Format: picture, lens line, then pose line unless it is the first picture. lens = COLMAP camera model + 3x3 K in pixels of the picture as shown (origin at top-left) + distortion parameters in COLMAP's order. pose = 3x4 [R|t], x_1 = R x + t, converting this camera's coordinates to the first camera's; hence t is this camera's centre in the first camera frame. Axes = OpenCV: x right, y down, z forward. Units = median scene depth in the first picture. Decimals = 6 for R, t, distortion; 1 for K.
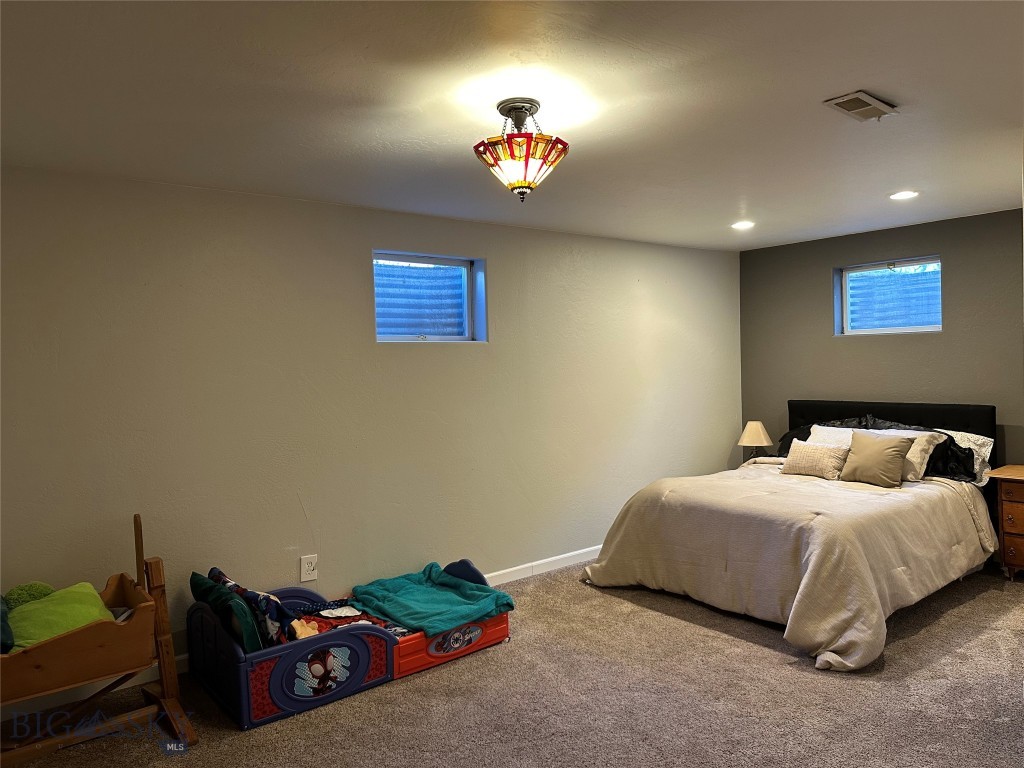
lens RADIAL K [[731.5, 0, 515.6], [0, 731.5, 385.2], [0, 0, 1]] dist [0.047651, -0.002844]
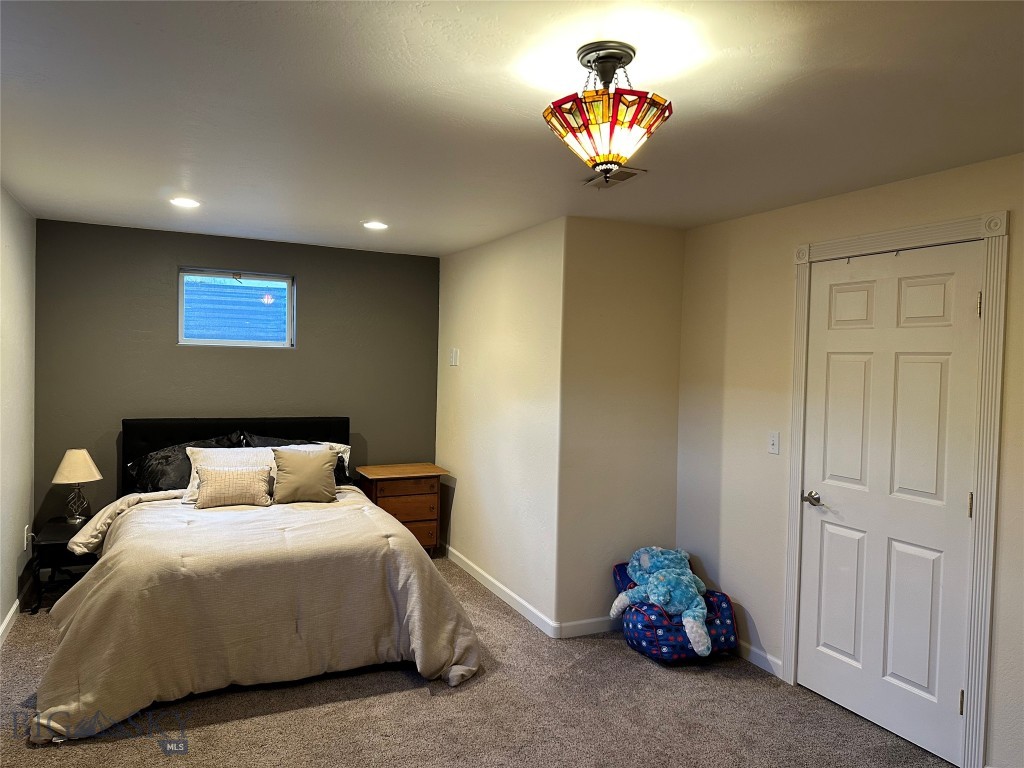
lens RADIAL K [[731.5, 0, 515.6], [0, 731.5, 385.2], [0, 0, 1]] dist [0.047651, -0.002844]
pose [[0.245977, 0.002560, 0.969272, -0.441767], [0.000385, 0.999996, -0.002739, -0.021093], [-0.969275, 0.001047, 0.245975, 0.539186]]
